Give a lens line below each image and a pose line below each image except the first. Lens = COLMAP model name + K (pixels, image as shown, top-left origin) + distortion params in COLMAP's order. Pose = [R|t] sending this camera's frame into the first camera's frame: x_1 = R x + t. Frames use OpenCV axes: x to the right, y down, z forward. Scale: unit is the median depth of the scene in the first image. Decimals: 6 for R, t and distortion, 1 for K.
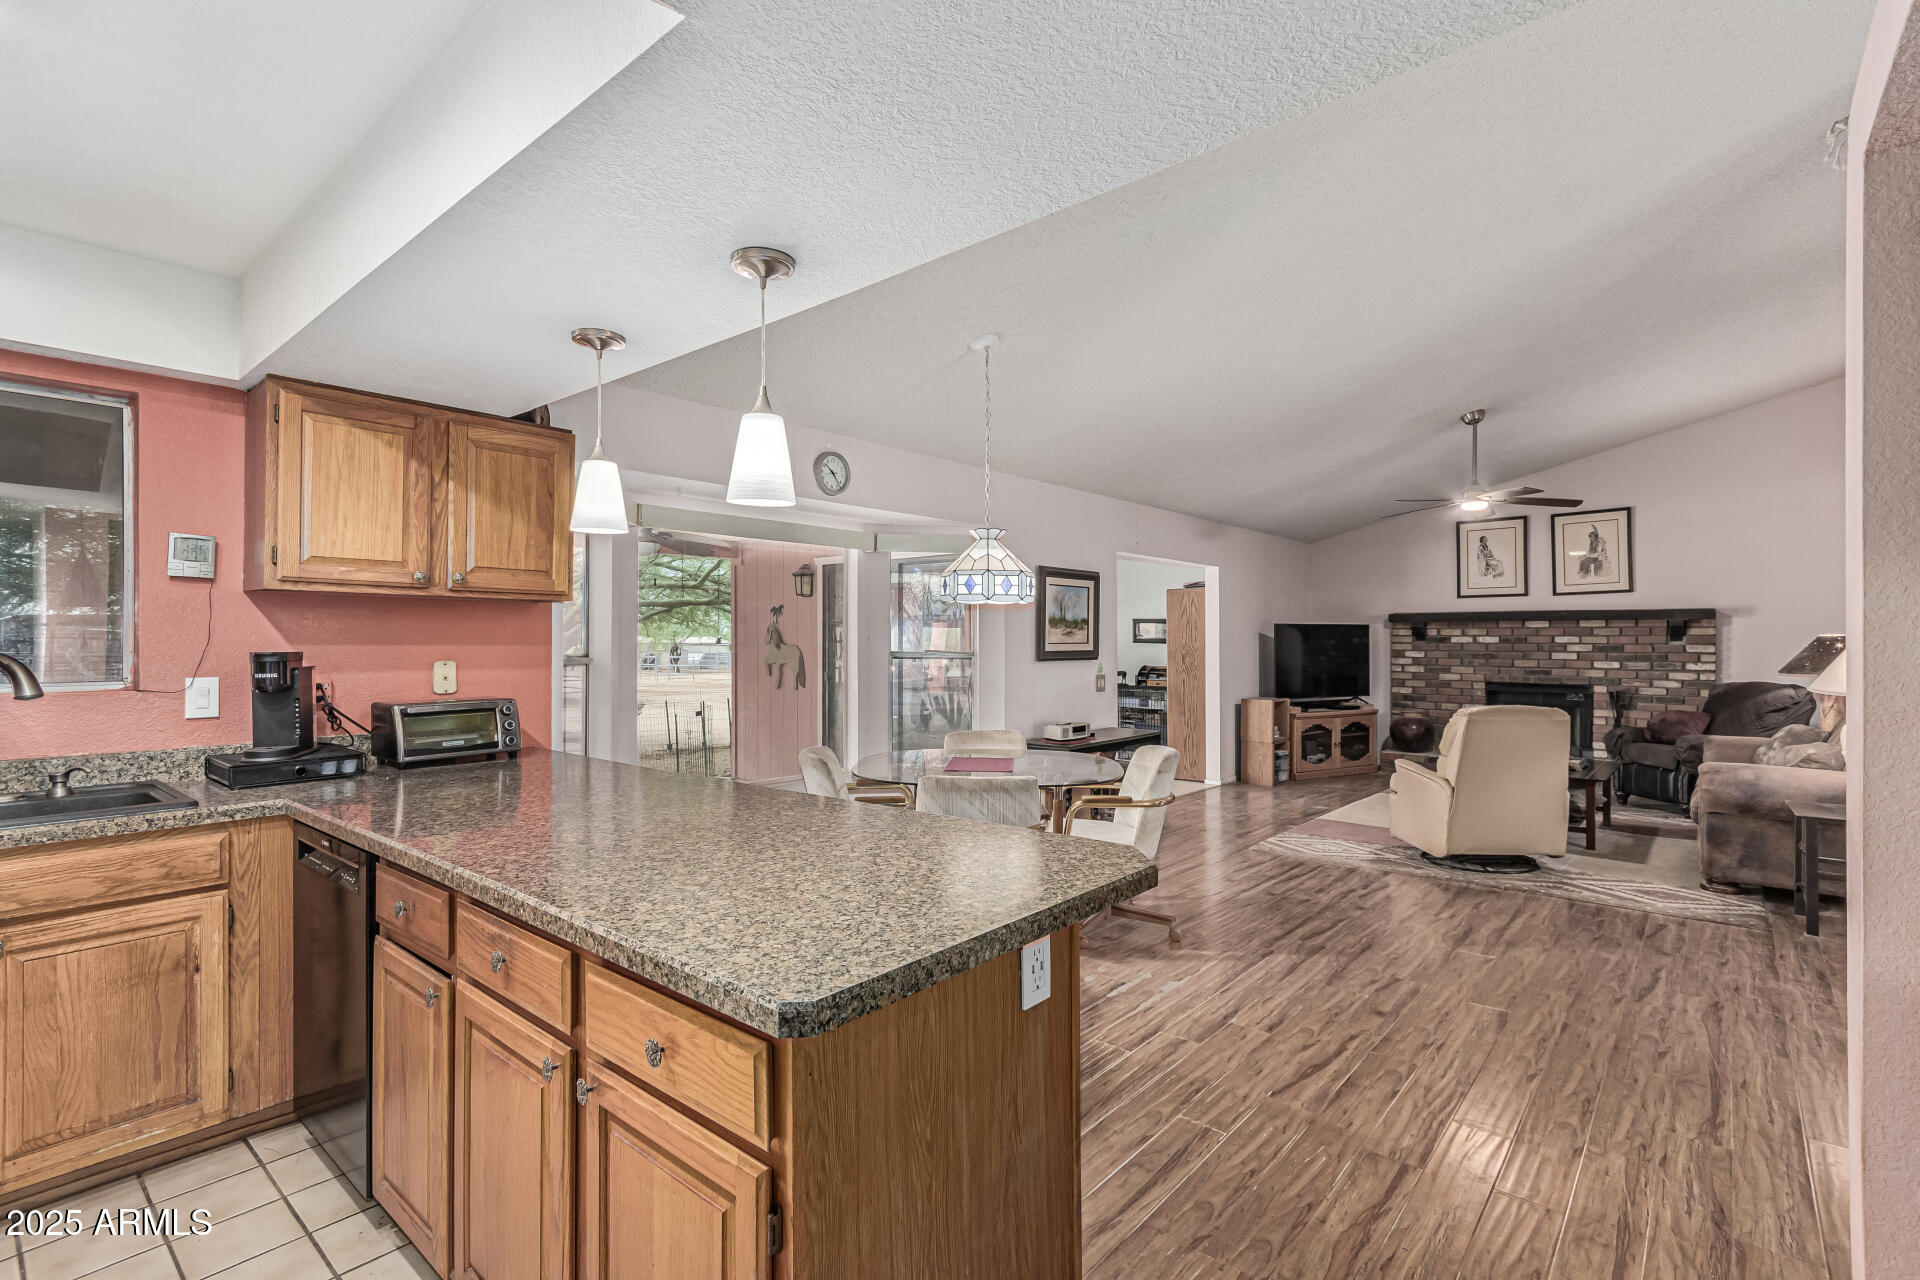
lens RADIAL K [[896.8, 0, 971.0], [0, 896.8, 637.3], [0, 0, 1]] dist [-0.000154, 0.004948]
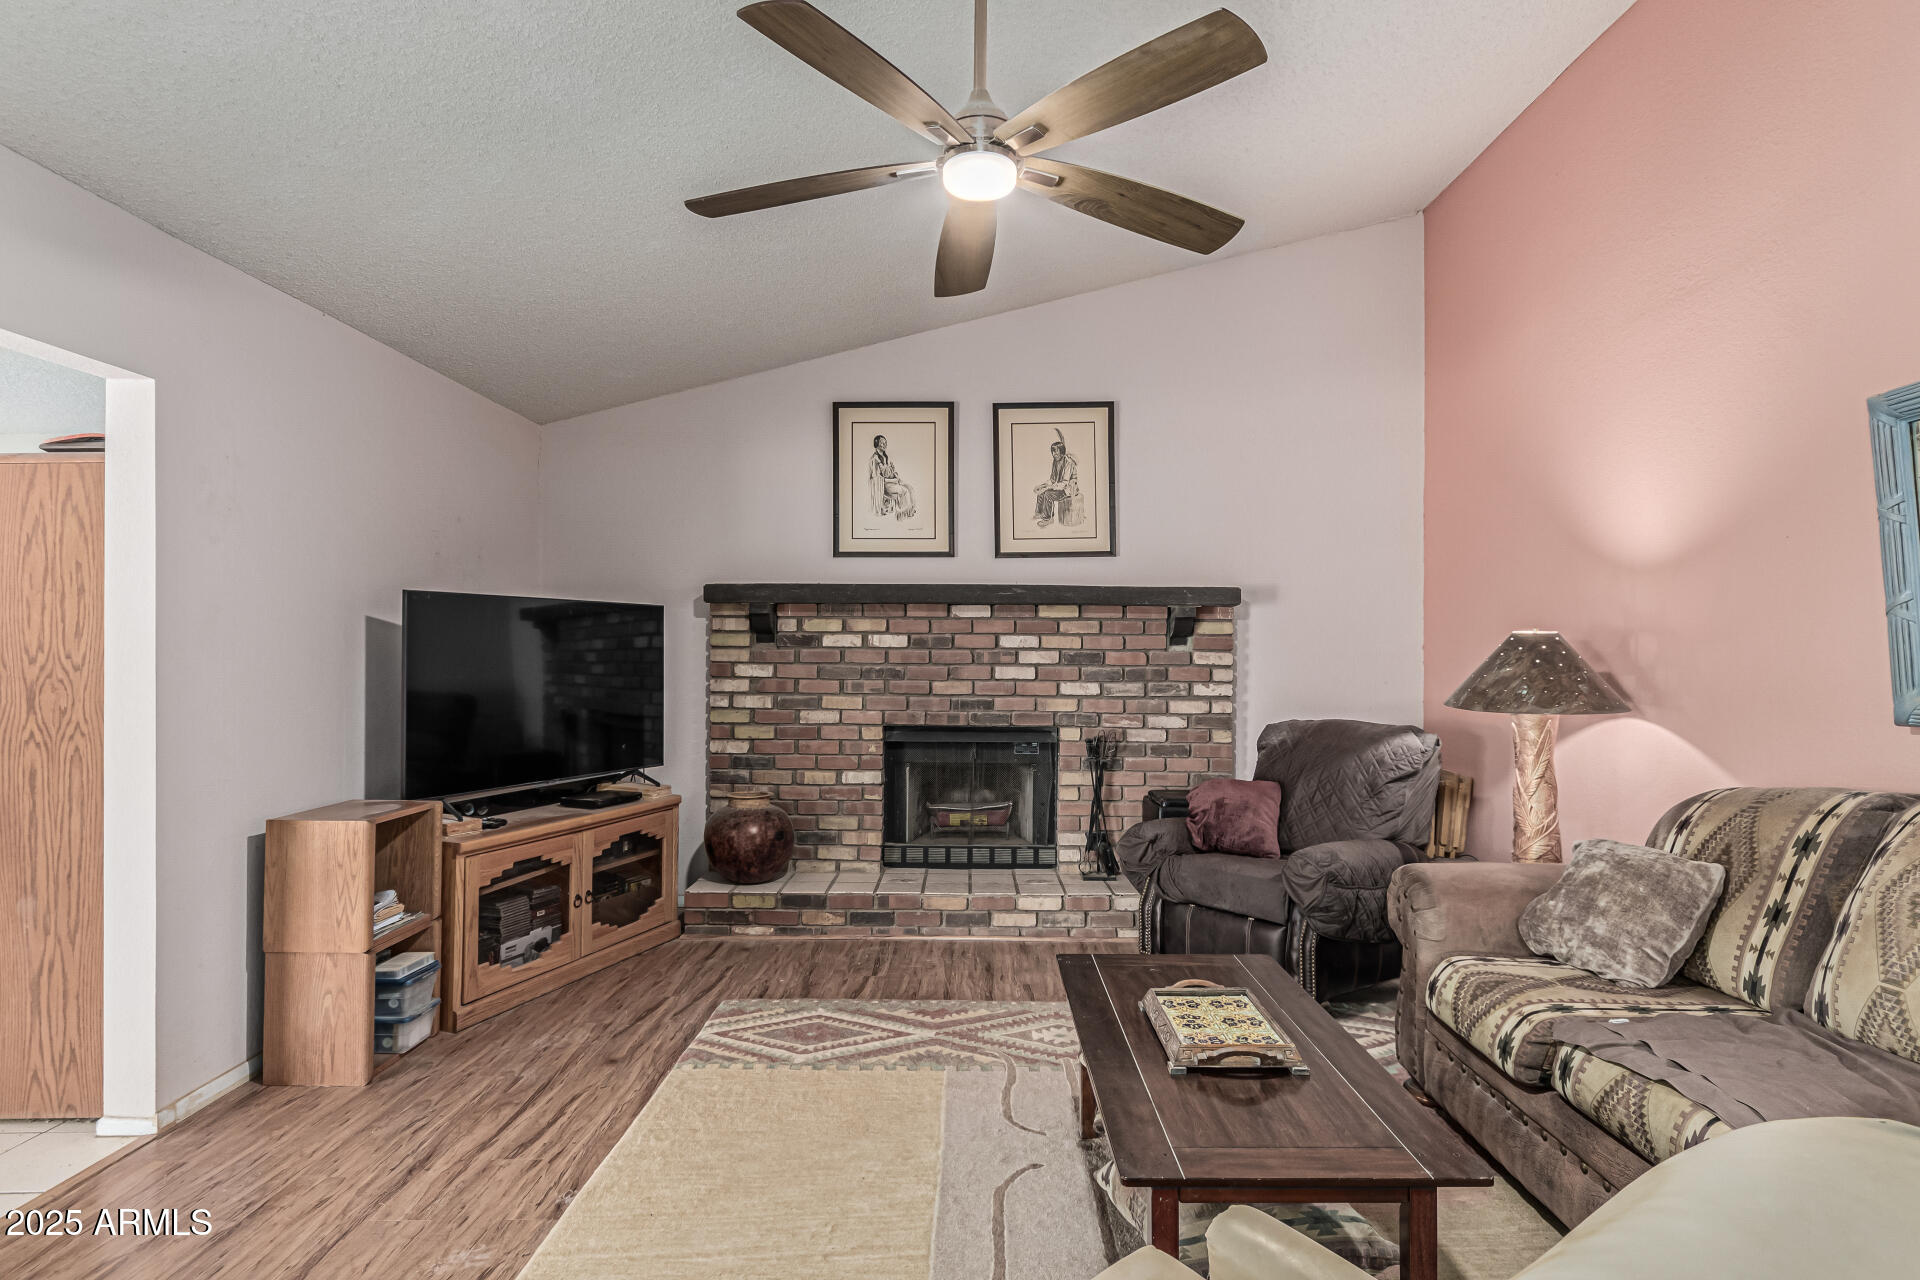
lens RADIAL K [[984.0, 0, 959.4], [0, 984.0, 649.9], [0, 0, 1]] dist [0.007109, 0.001169]
pose [[0.769844, 0.002937, 0.638225, 0.289695], [-0.006515, 0.999973, 0.003256, 0.006125], [-0.638198, -0.006665, 0.769843, 0.624610]]
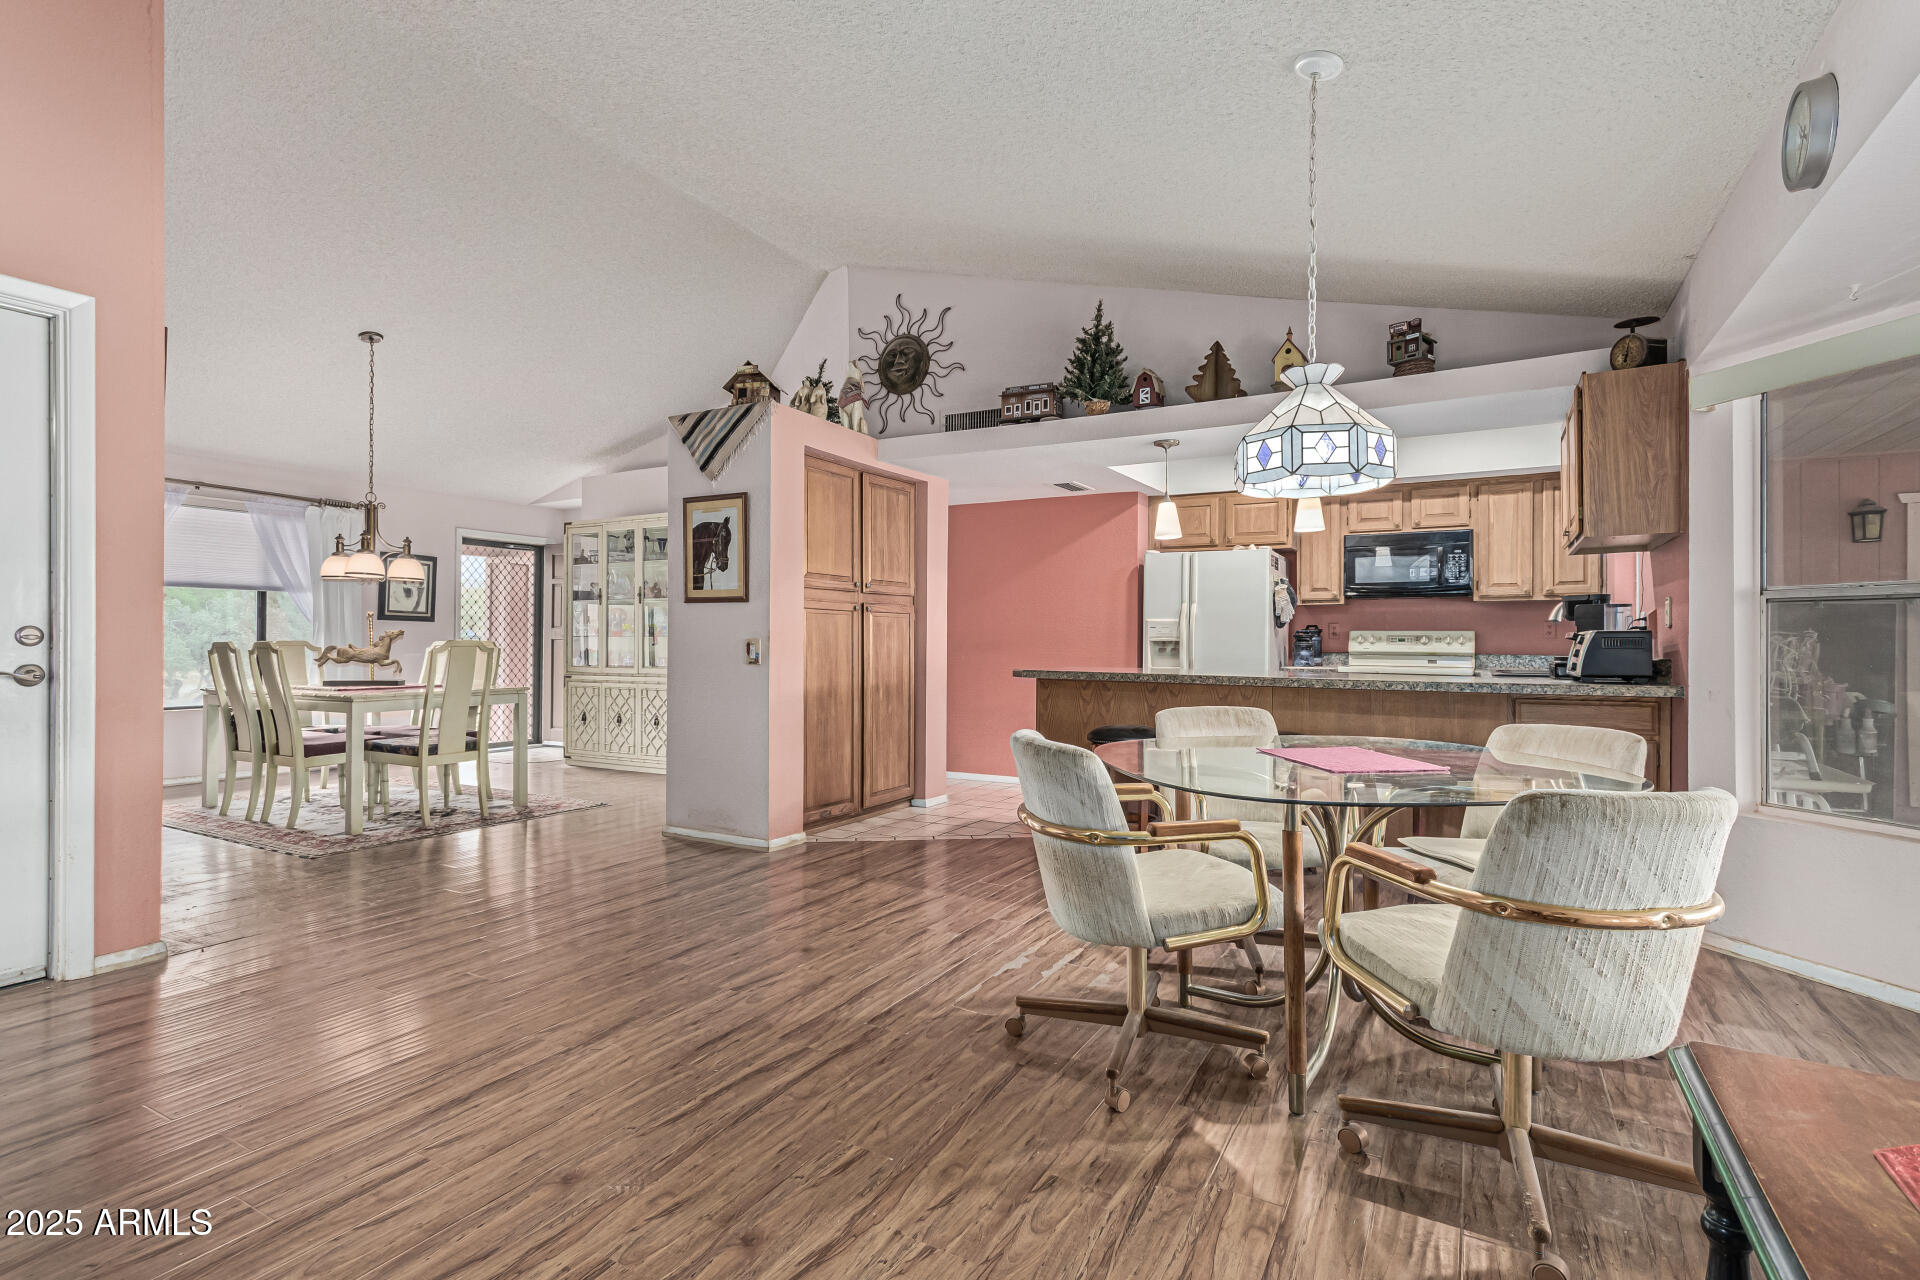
lens RADIAL K [[920.2, 0, 960.5], [0, 920.2, 640.9], [0, 0, 1]] dist [0.008812, -0.000989]
pose [[-0.983075, -0.003918, -0.183163, 0.193909], [-0.003133, 0.999985, -0.004574, 0.036537], [0.183178, -0.003922, -0.983072, 0.819761]]
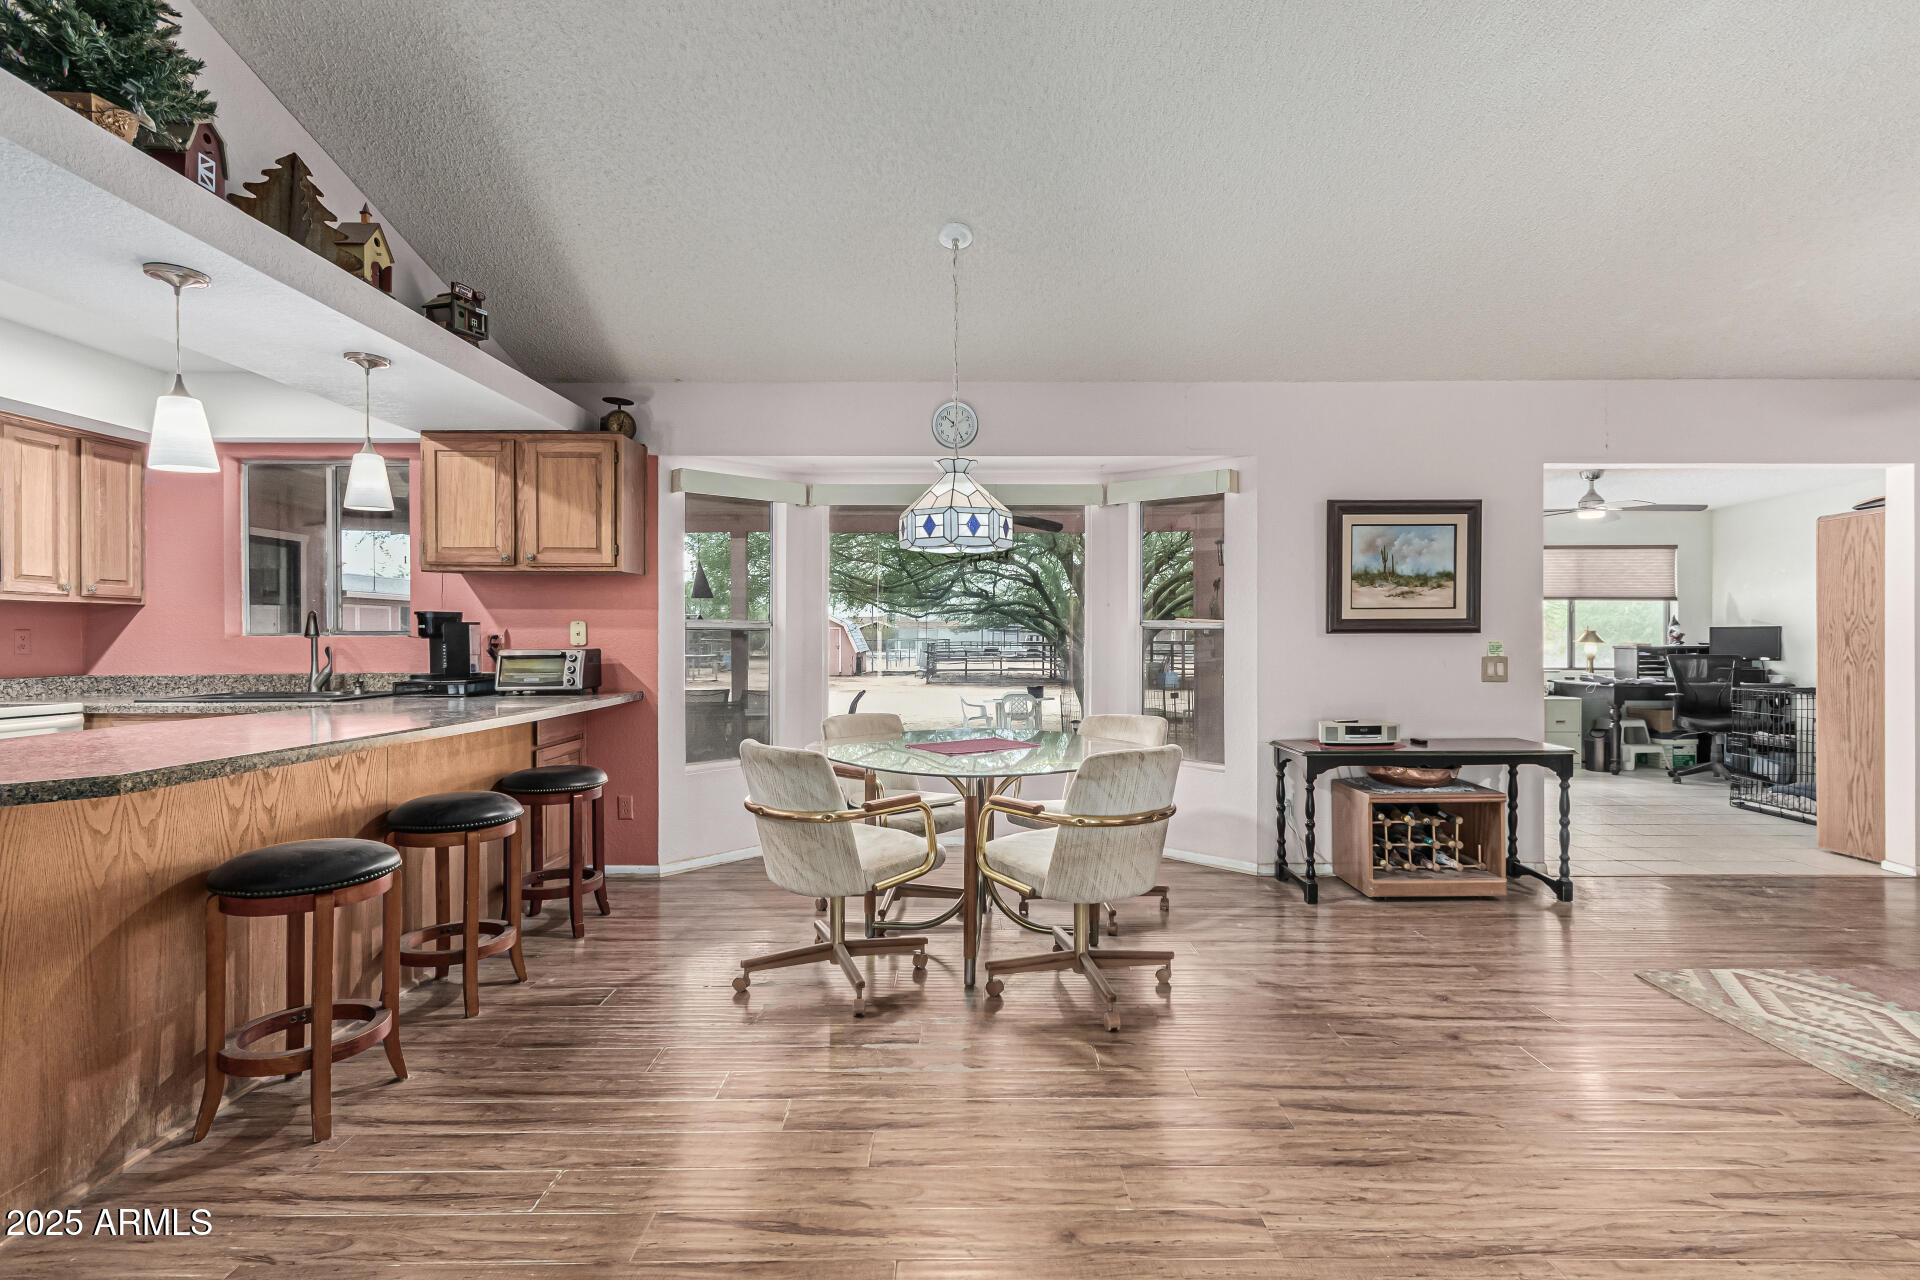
lens RADIAL K [[896.8, 0, 969.6], [0, 896.8, 640.2], [0, 0, 1]] dist [-0.000154, 0.004948]
pose [[0.647878, 0.003746, -0.761735, 0.341284], [0.004529, 0.999951, 0.008769, 0.019401], [0.761731, -0.009131, 0.647829, 0.245163]]
